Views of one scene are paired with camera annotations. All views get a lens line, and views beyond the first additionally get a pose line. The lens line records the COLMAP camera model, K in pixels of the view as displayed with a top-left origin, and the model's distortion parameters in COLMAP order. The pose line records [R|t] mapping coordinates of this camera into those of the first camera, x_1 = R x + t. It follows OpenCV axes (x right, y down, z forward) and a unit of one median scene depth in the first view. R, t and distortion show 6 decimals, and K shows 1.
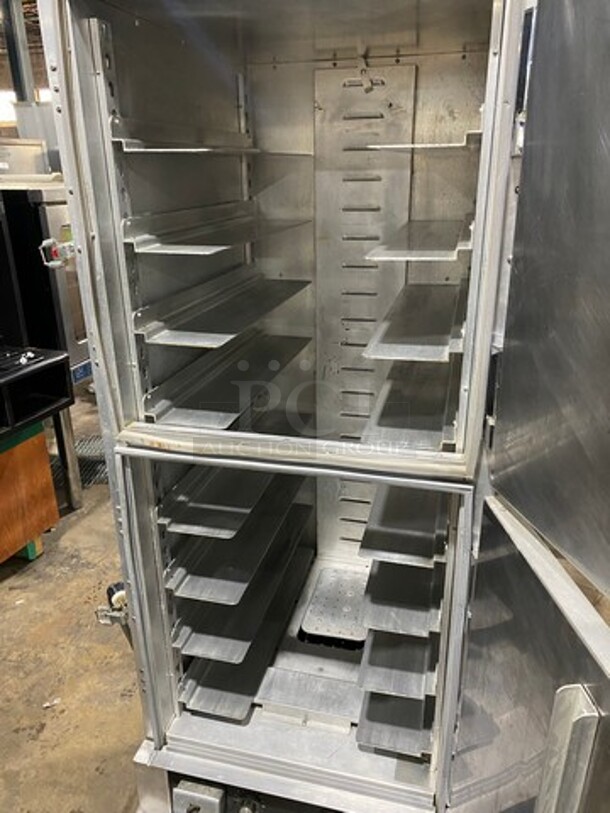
lens RADIAL K [[616.3, 0, 304.5], [0, 616.3, 405.3], [0, 0, 1]] dist [0.008456, 0.000980]
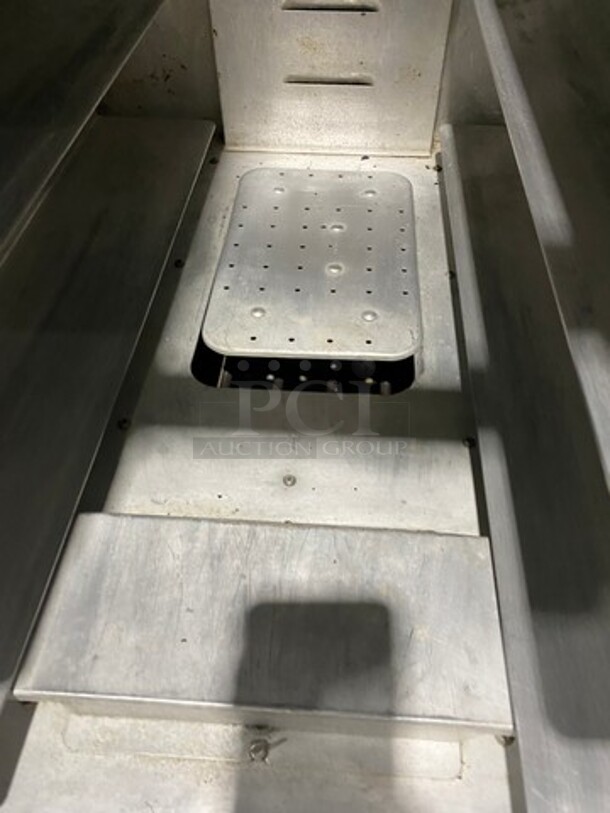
lens RADIAL K [[616.3, 0, 305.9], [0, 616.3, 405.1], [0, 0, 1]] dist [0.008456, 0.000980]
pose [[0.984461, -0.127064, 0.121206, 0.004445], [0.054403, 0.876961, 0.477472, 0.242741], [-0.166962, -0.463459, 0.870247, 0.704086]]
